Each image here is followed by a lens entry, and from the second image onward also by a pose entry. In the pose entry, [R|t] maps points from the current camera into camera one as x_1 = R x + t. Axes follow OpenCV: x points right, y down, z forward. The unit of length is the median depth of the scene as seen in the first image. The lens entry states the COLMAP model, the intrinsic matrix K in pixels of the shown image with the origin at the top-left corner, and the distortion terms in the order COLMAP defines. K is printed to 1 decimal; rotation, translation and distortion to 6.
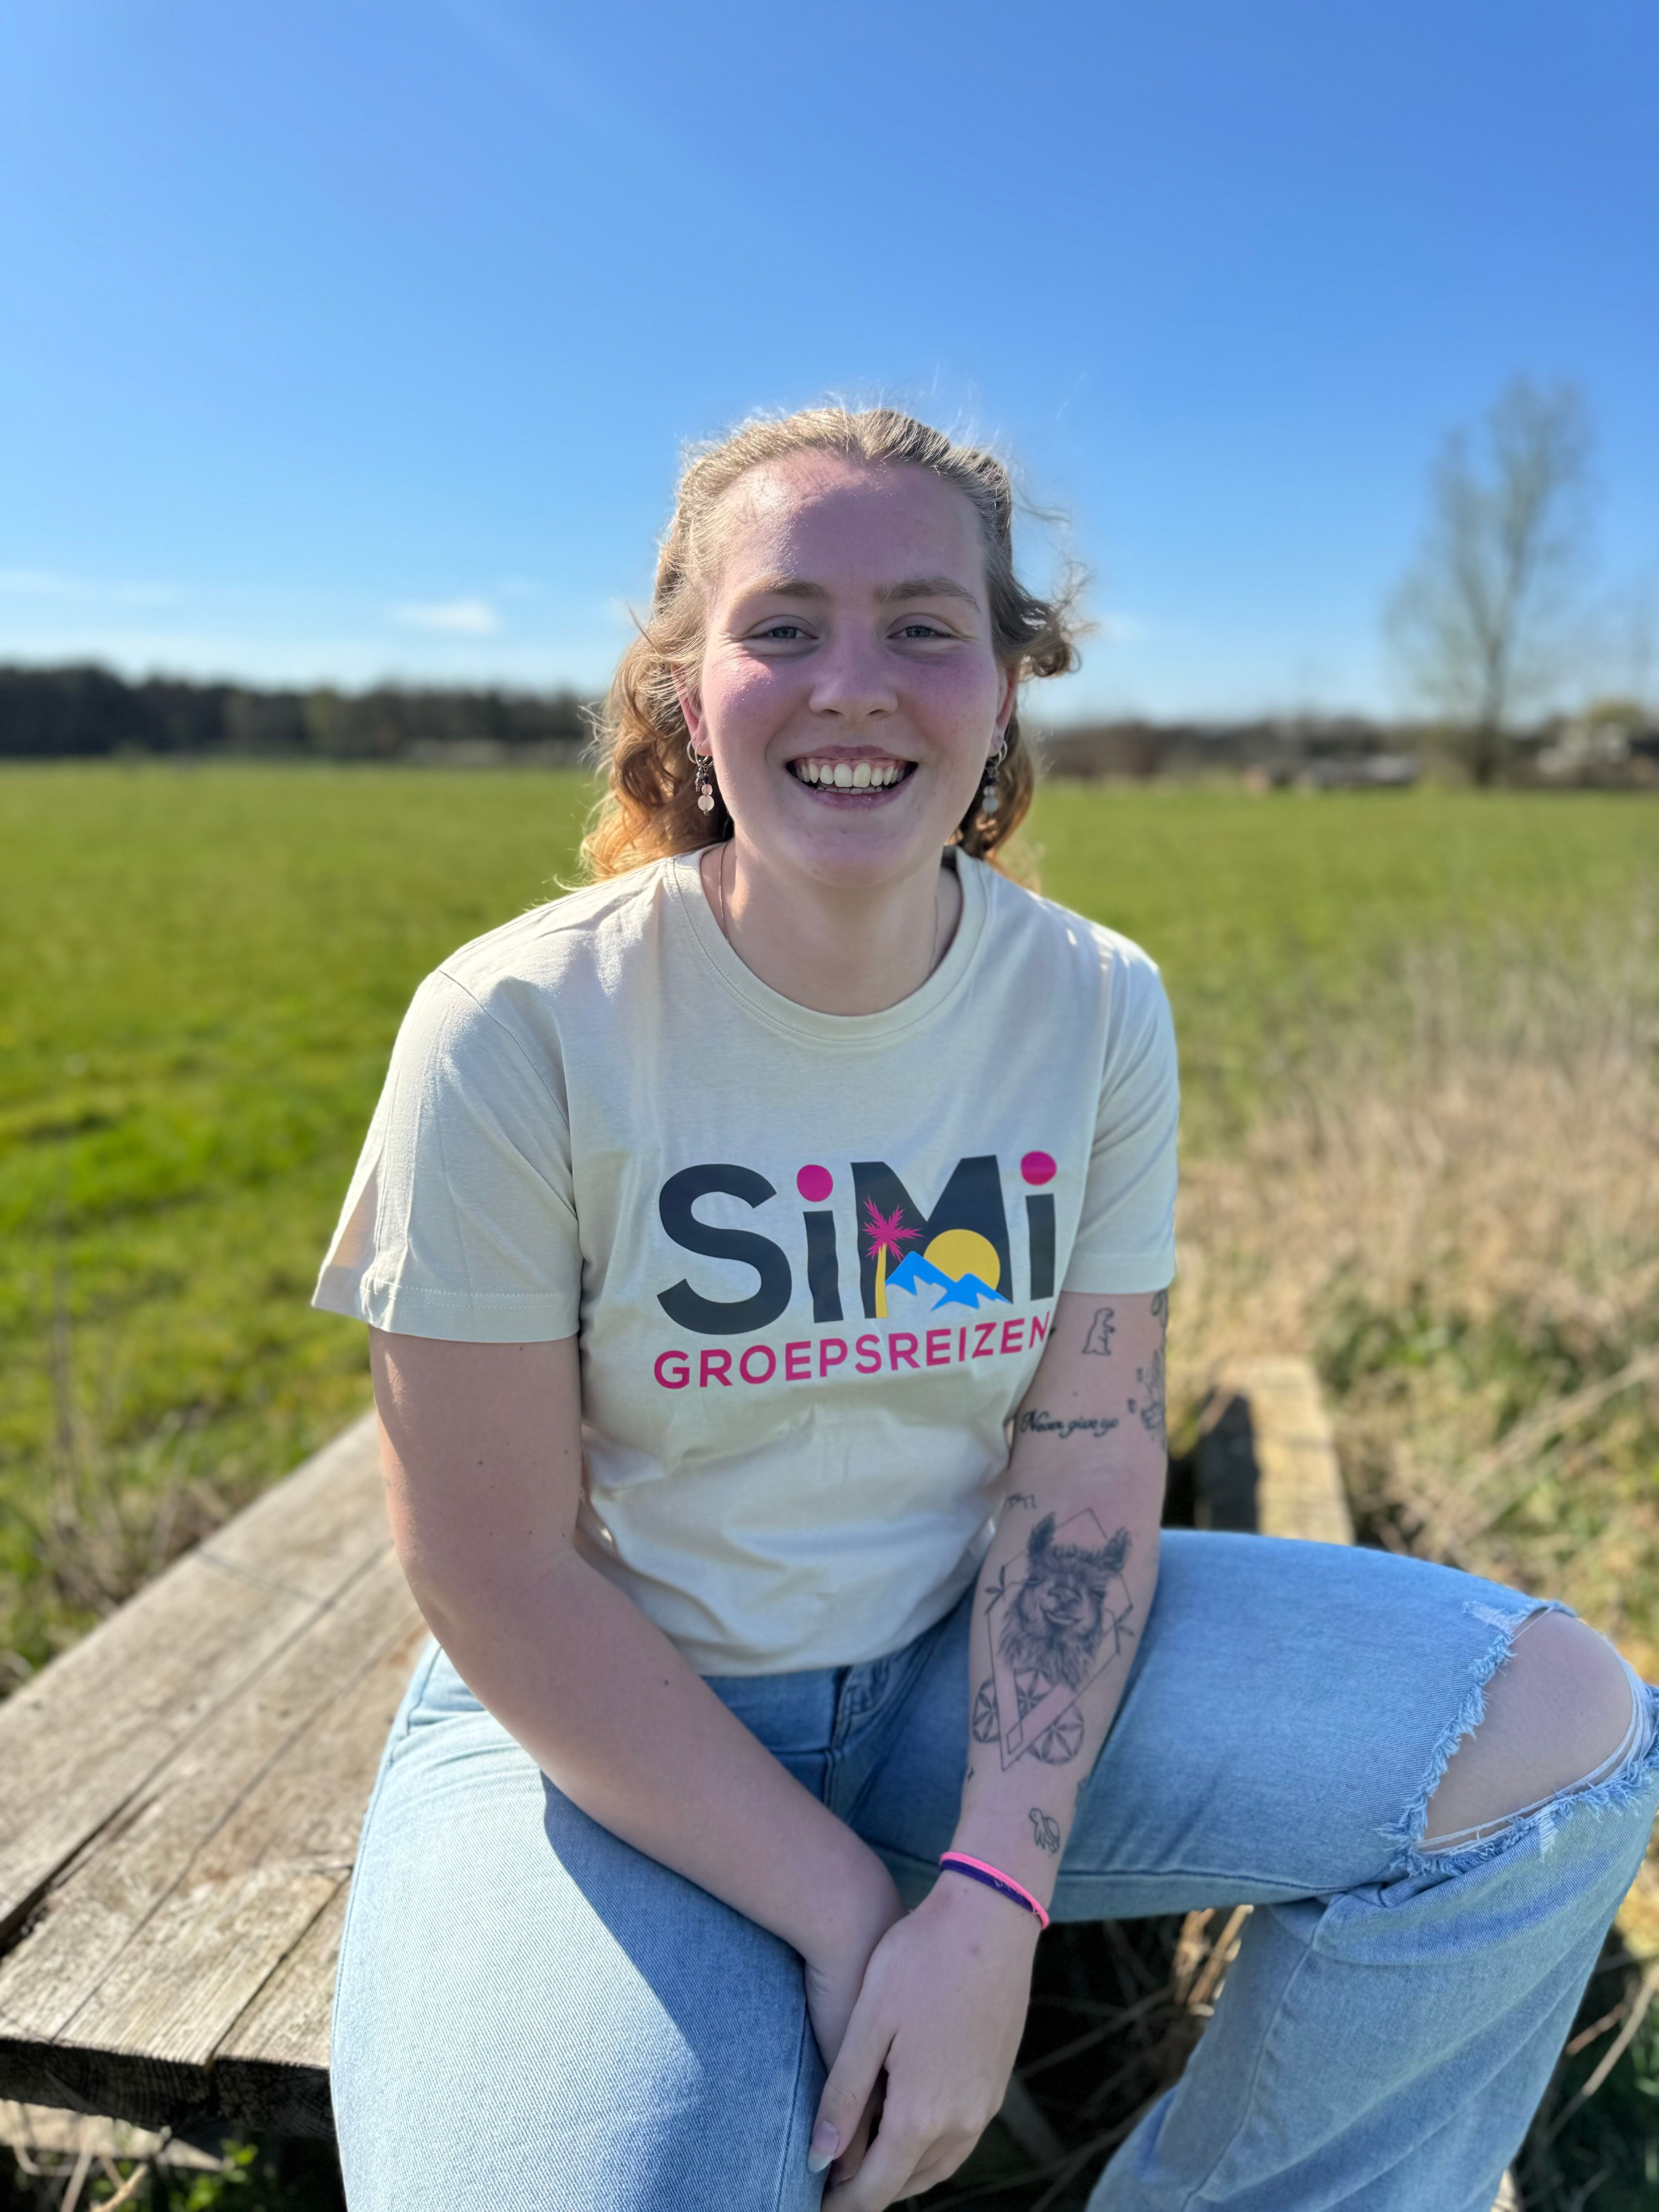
lens RADIAL K [[1590.5, 0, 823.0], [0, 1590.5, 1103.0], [0, 0, 1]] dist [0.003698, -0.009308]
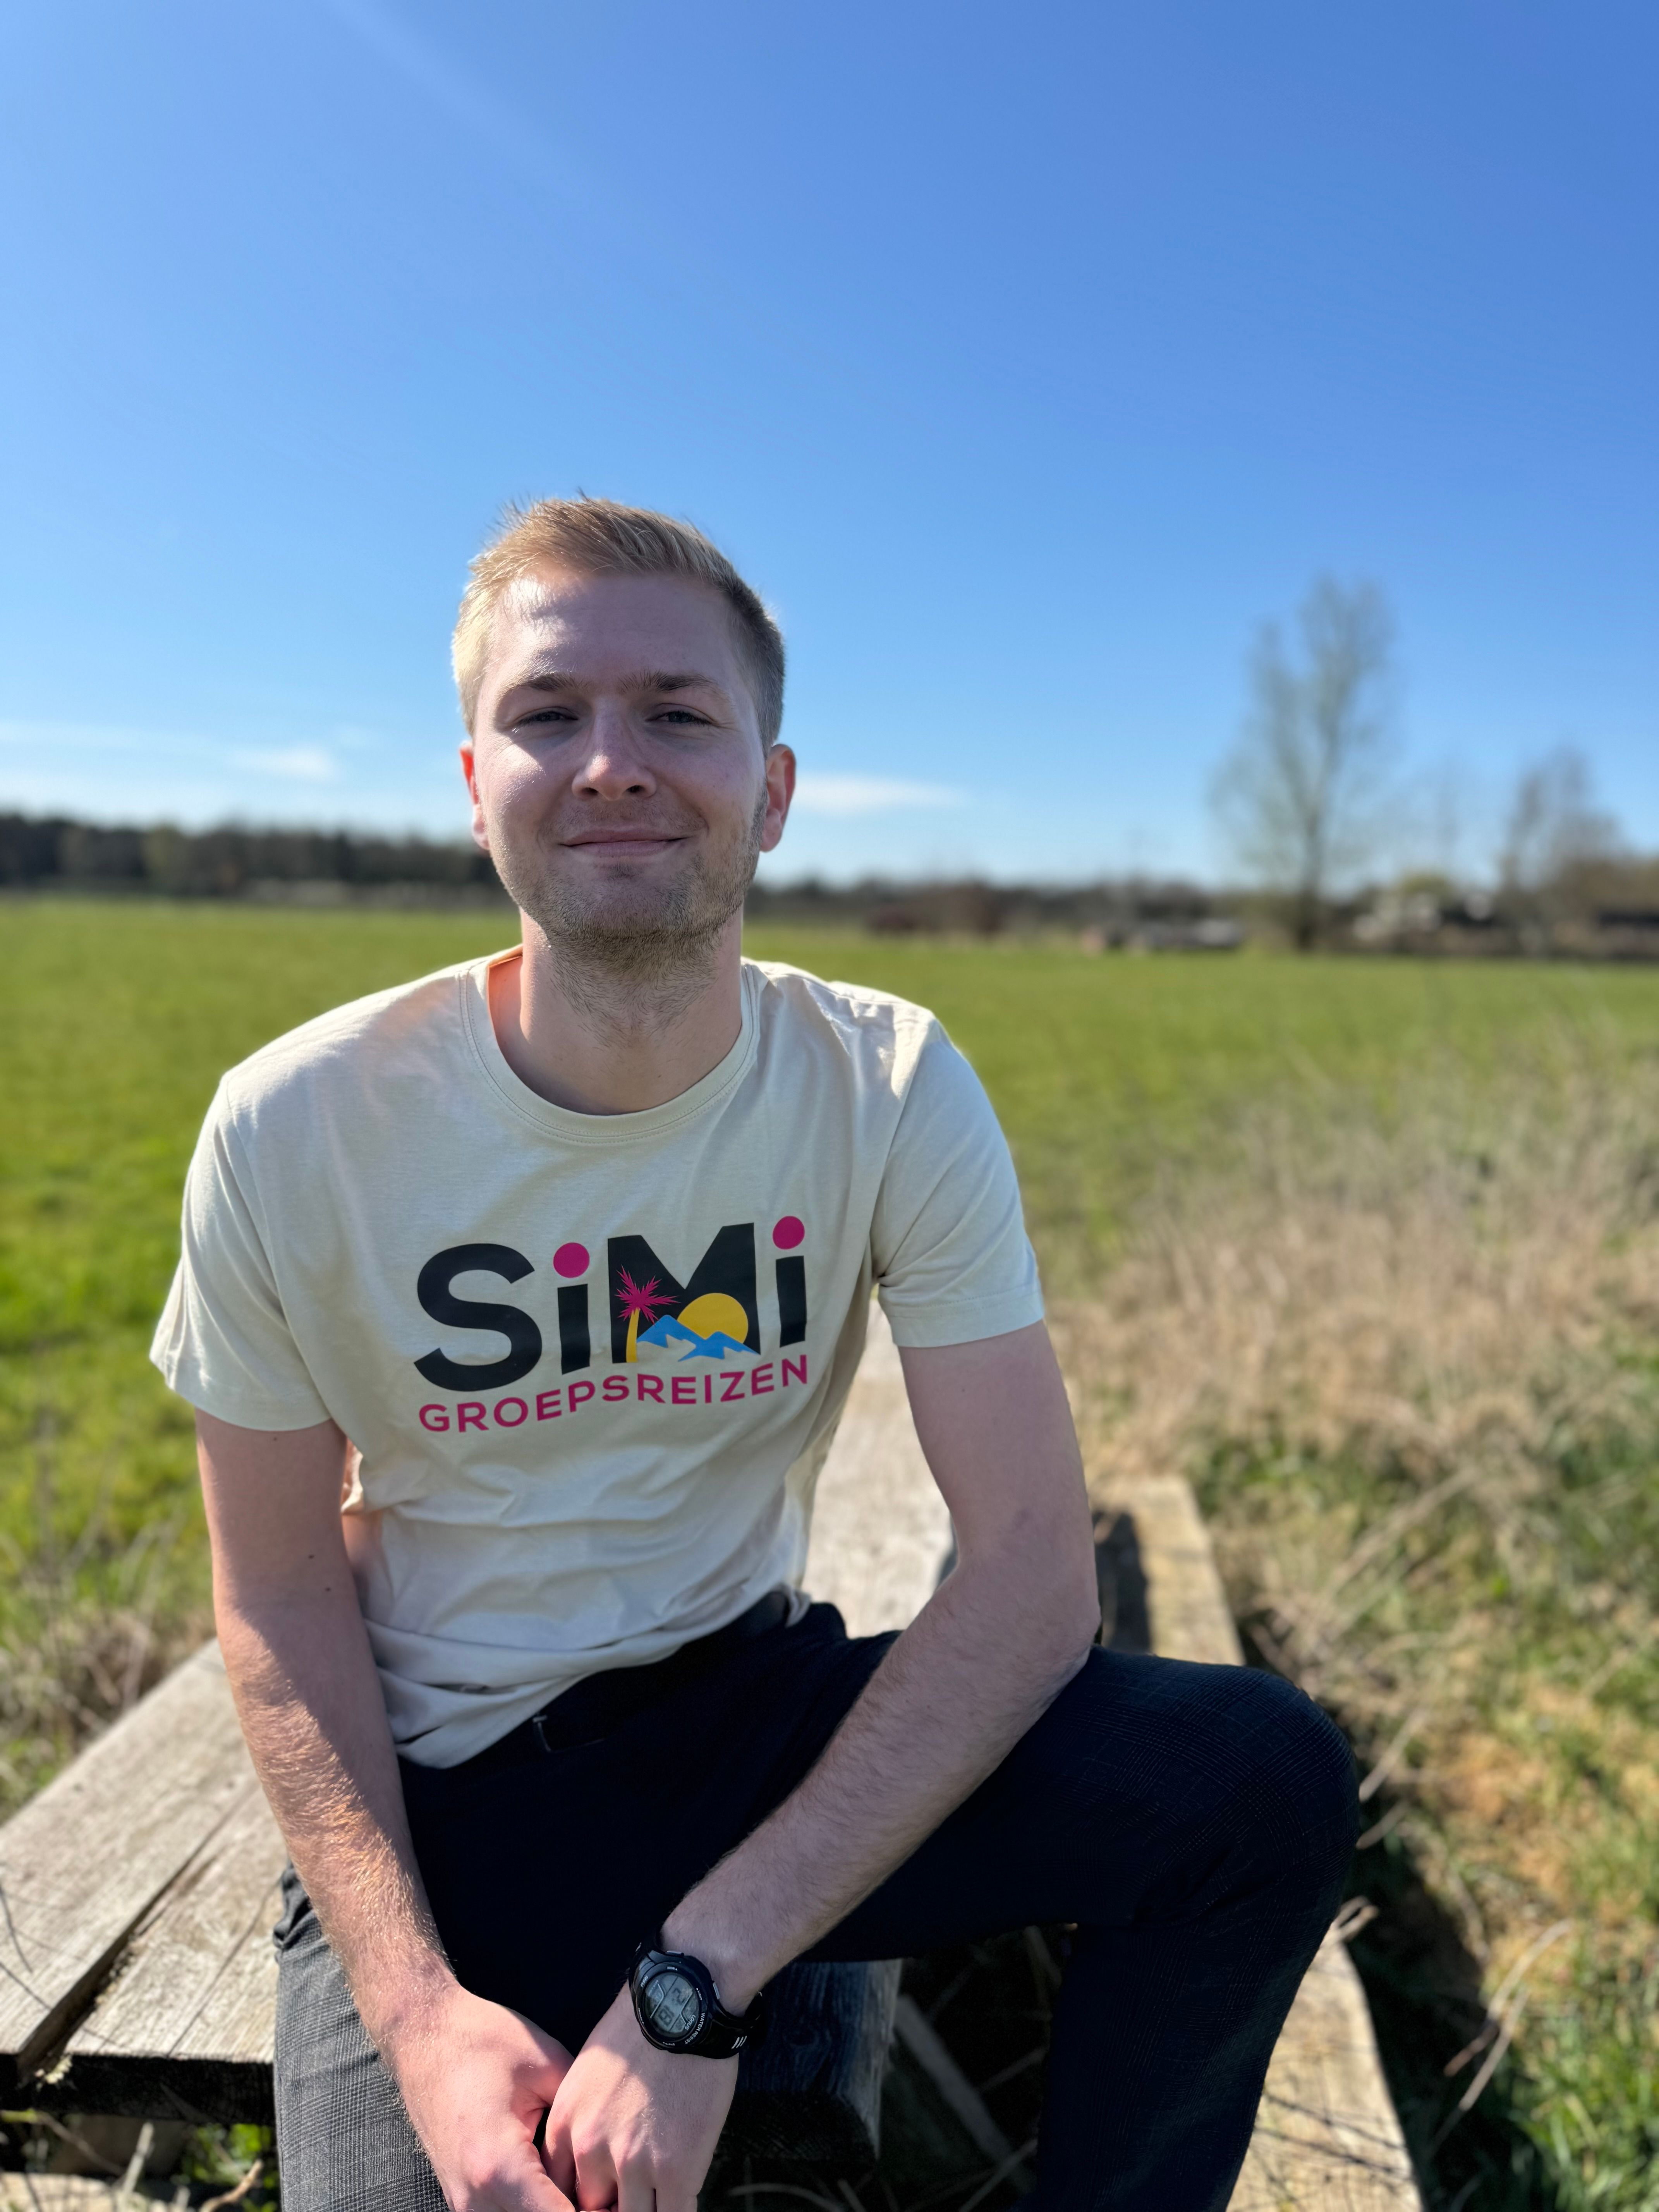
lens RADIAL K [[1590.5, 0, 822.4], [0, 1590.5, 1129.2], [0, 0, 1]] dist [0.003698, -0.009308]
pose [[0.995251, 0.011217, 0.096690, -0.103681], [-0.003797, 0.997056, -0.076585, 0.014440], [-0.097265, 0.075854, 0.992364, -0.159438]]
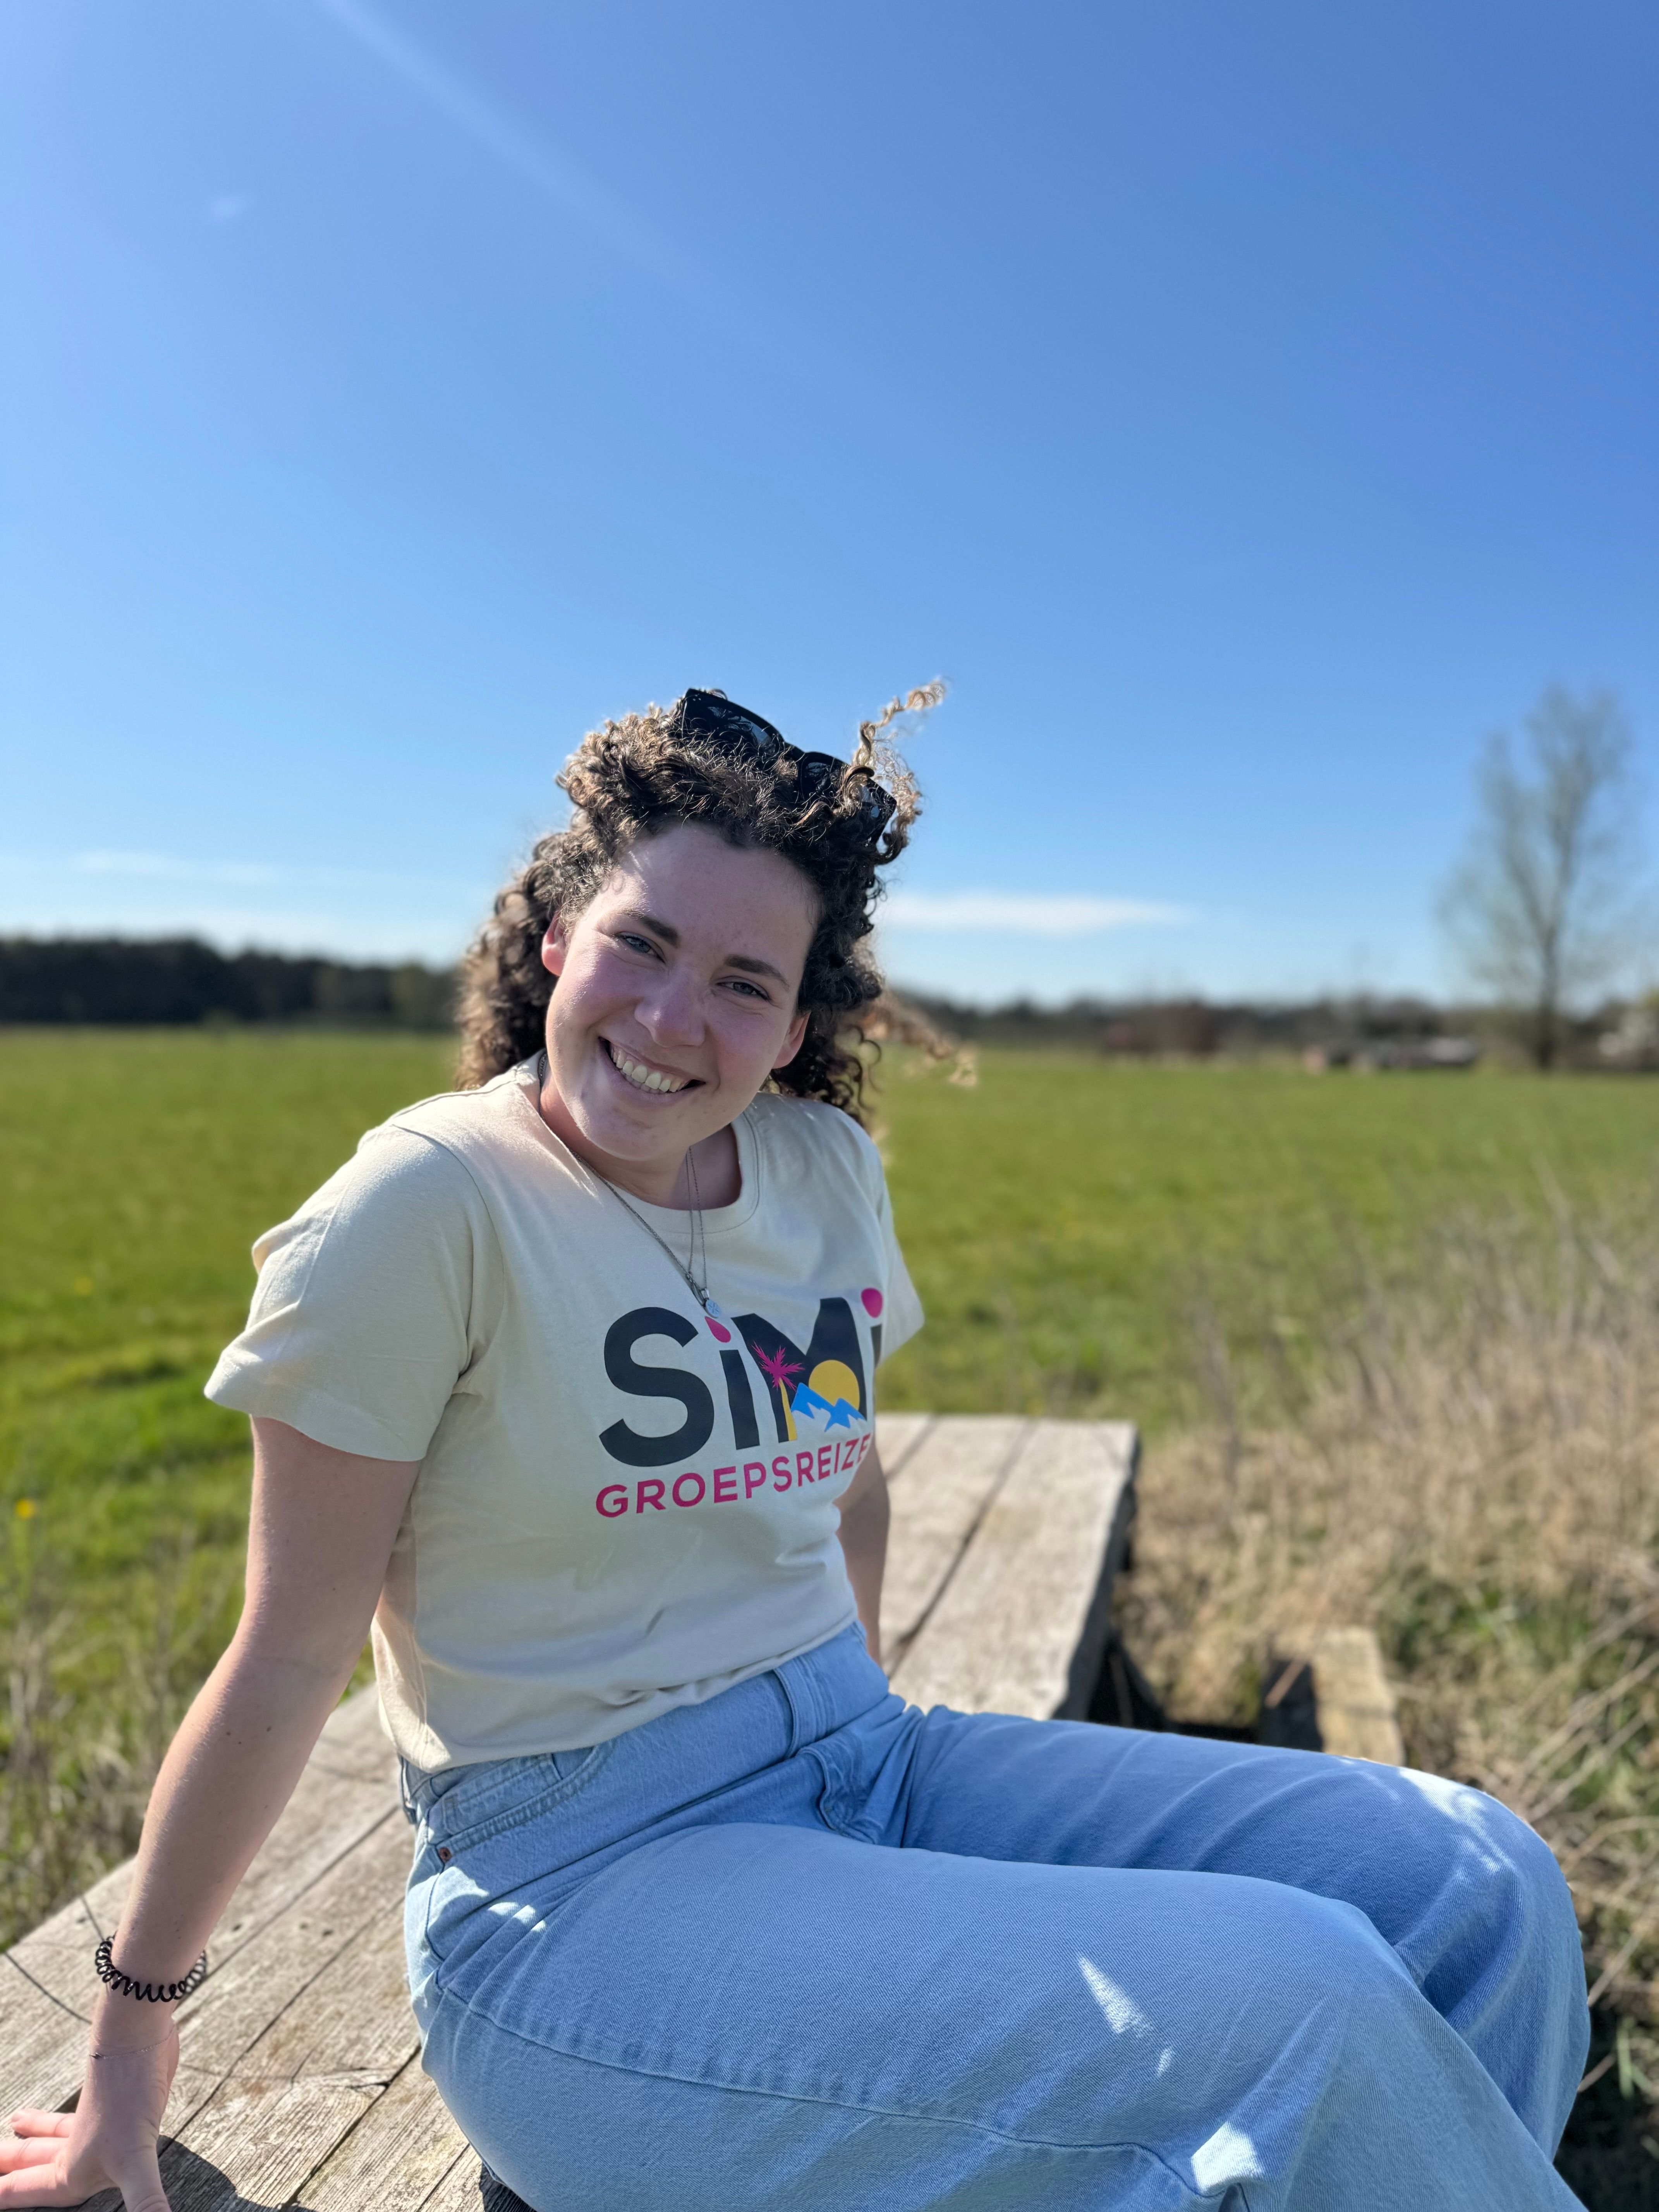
lens RADIAL K [[1590.5, 0, 832.7], [0, 1590.5, 1115.1], [0, 0, 1]] dist [0.003698, -0.009308]
pose [[0.999332, 0.013473, -0.033970, 0.007458], [-0.018781, 0.986751, -0.161149, 0.030491], [0.031349, 0.161679, 0.986345, -0.062203]]
